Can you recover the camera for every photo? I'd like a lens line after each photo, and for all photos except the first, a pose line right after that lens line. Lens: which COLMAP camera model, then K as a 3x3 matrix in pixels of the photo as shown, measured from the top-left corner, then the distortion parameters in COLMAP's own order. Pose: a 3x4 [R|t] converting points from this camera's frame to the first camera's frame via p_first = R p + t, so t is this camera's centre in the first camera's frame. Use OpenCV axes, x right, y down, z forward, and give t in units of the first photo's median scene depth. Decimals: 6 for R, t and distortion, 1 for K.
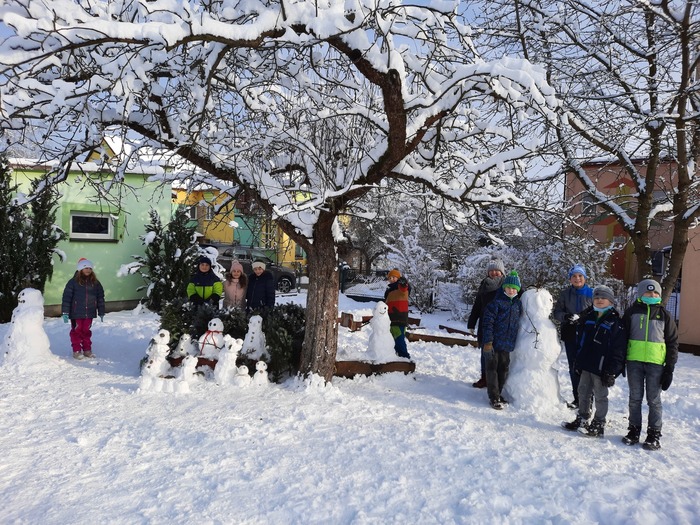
lens RADIAL K [[511.7, 0, 352.8], [0, 511.7, 262.7], [0, 0, 1]] dist [0.021644, -0.016301]
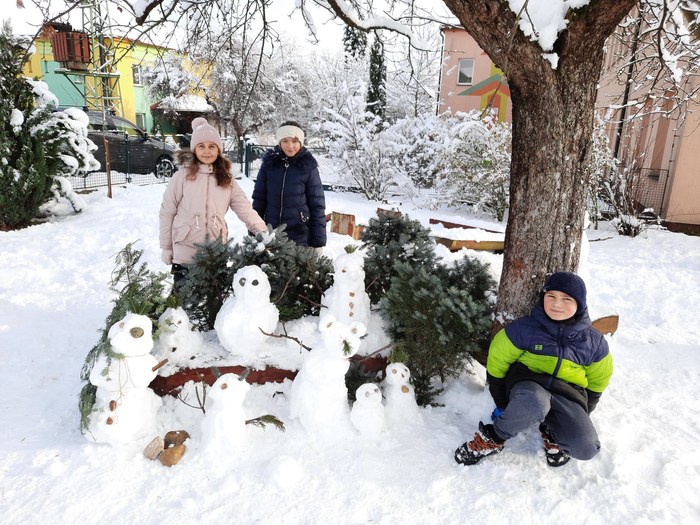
lens RADIAL K [[511.7, 0, 346.9], [0, 511.7, 264.8], [0, 0, 1]] dist [0.021644, -0.016301]
pose [[0.954068, -0.082216, 0.288088, -0.201640], [0.010771, 0.970399, 0.241266, 0.006174], [-0.299397, -0.227081, 0.926712, 0.386721]]
